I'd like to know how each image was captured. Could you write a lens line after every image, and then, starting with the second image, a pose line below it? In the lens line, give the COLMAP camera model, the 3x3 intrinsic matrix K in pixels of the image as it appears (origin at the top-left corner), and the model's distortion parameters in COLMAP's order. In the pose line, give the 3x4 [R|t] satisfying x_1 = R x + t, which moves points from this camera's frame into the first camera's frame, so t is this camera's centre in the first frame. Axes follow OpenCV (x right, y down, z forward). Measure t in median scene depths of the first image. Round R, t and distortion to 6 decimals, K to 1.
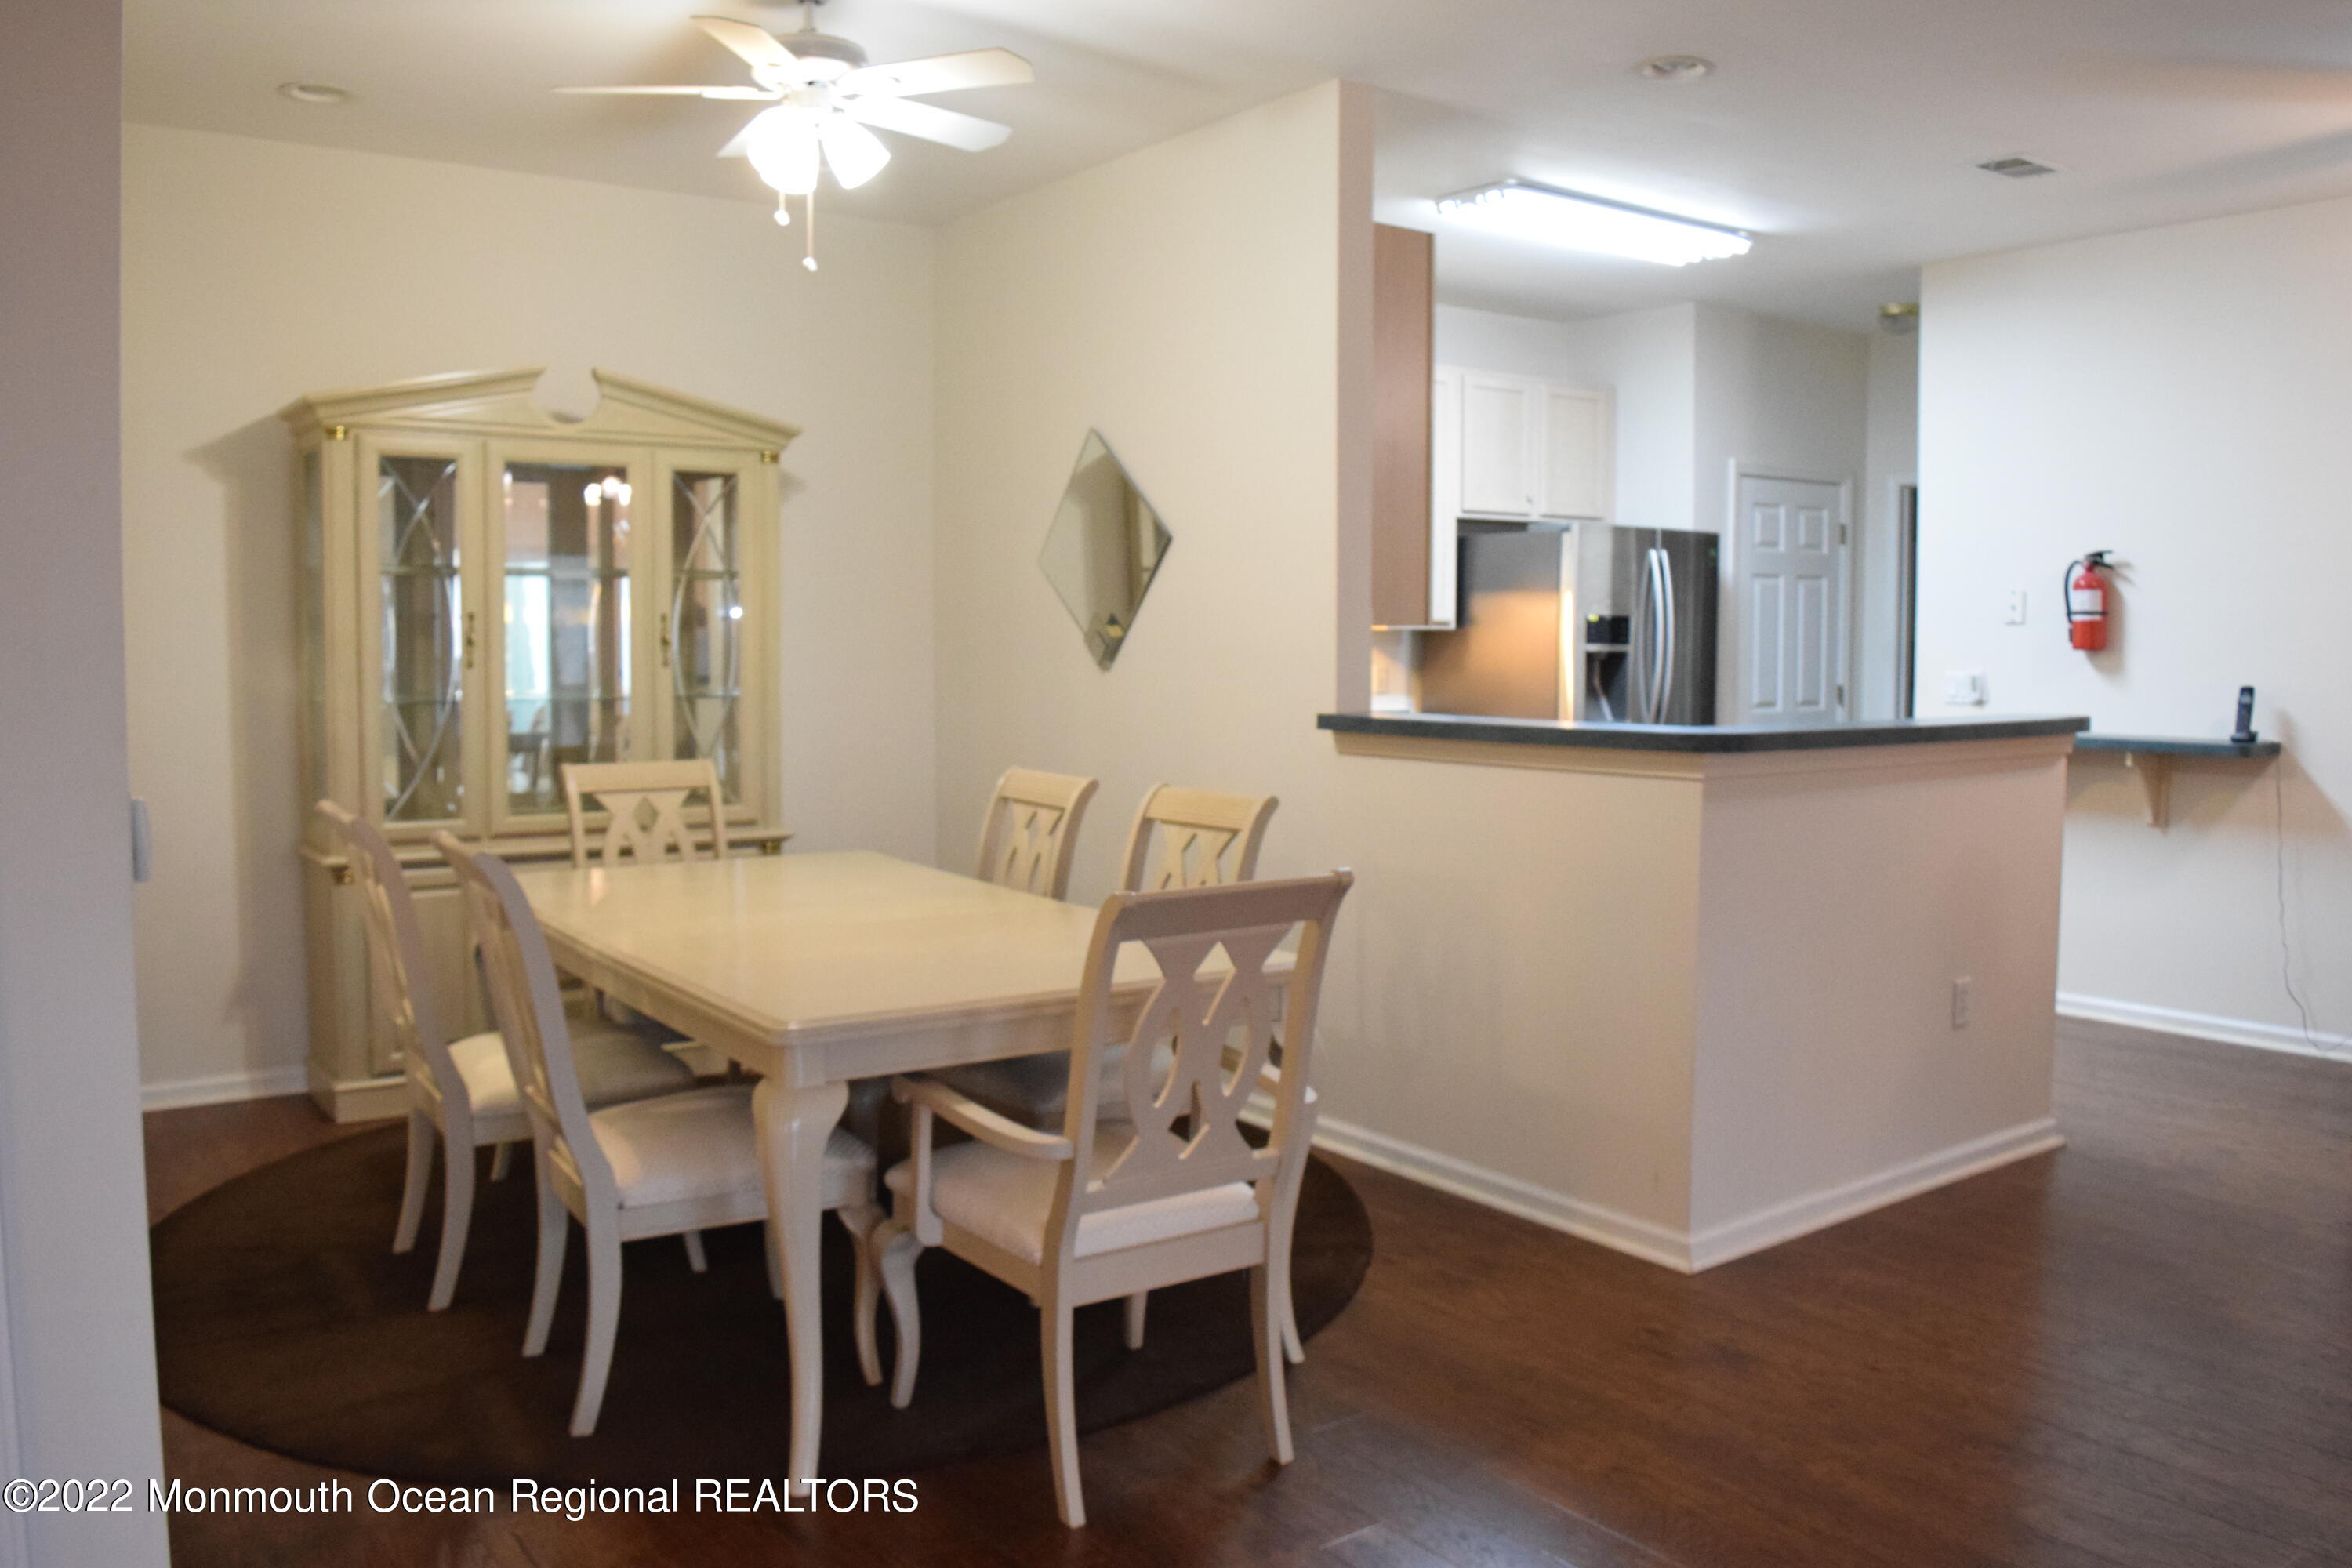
lens RADIAL K [[1828.5, 0, 1194.6], [0, 1828.5, 776.4], [0, 0, 1]] dist [-0.089821, 0.010864]
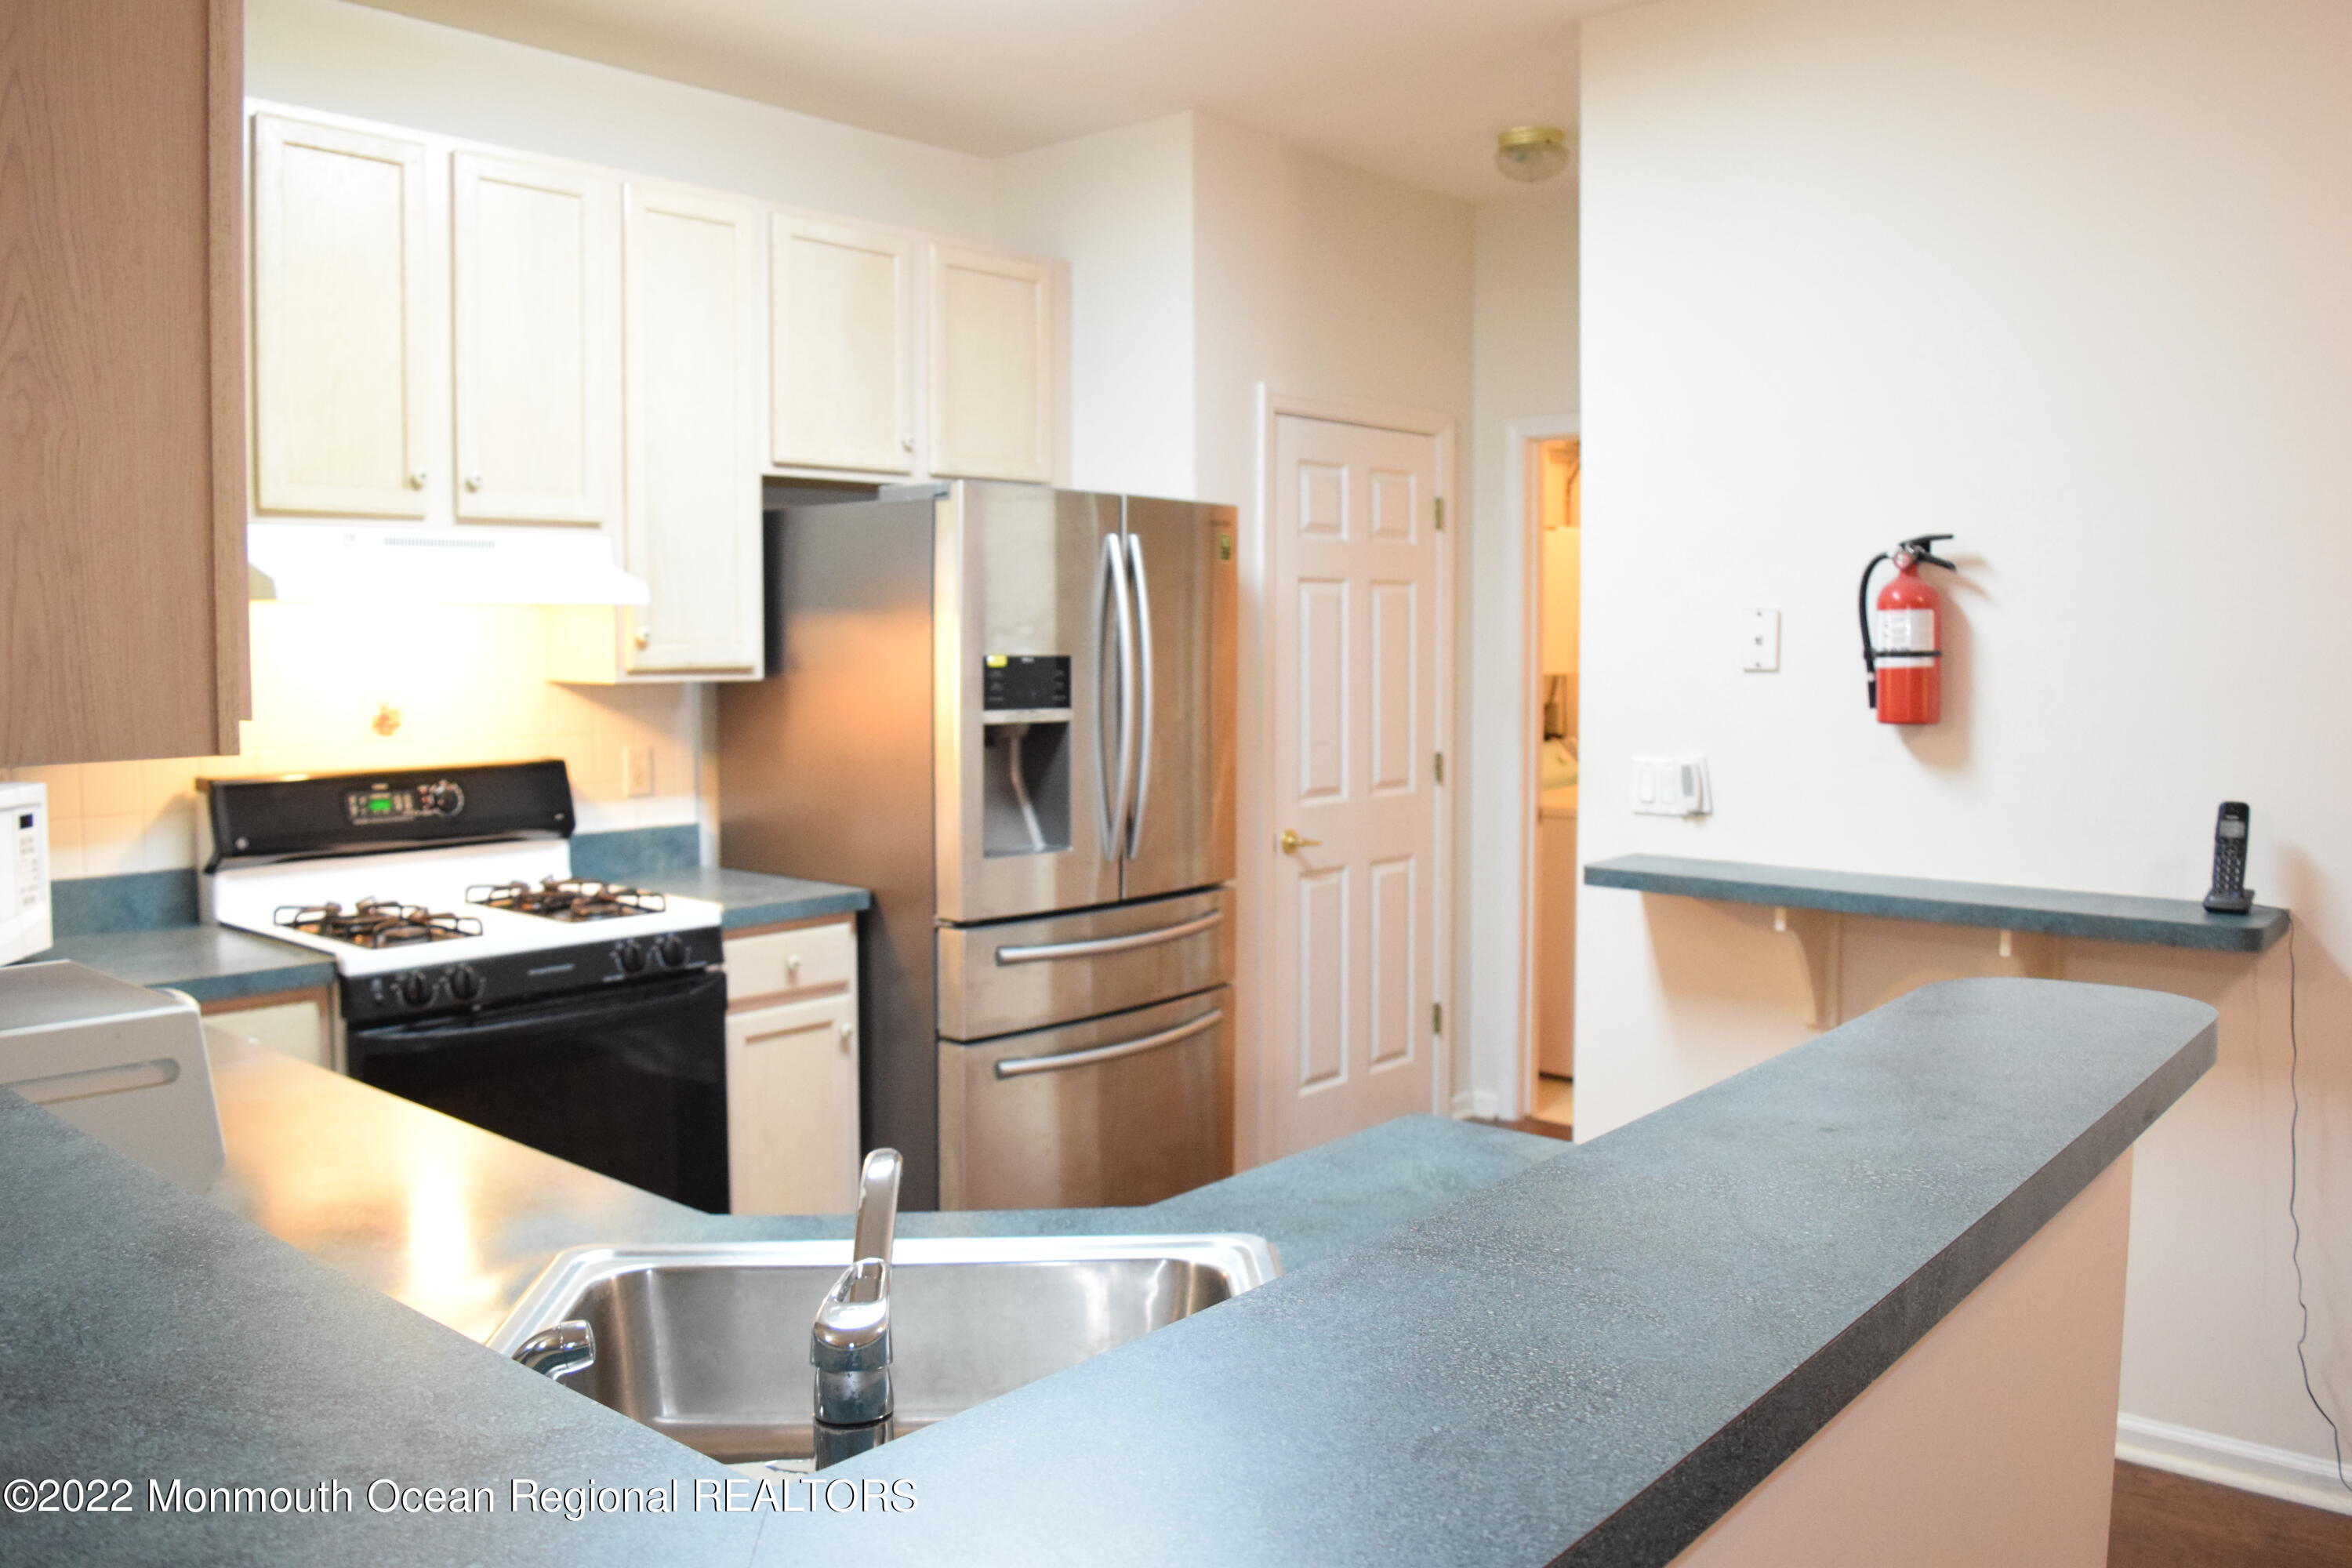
lens RADIAL K [[1828.5, 0, 1179.2], [0, 1828.5, 778.7], [0, 0, 1]] dist [-0.089821, 0.010864]
pose [[0.977675, -0.019693, 0.209196, 0.155897], [0.019380, 0.999806, 0.003544, -0.052621], [-0.209225, 0.000589, 0.977867, 0.457944]]
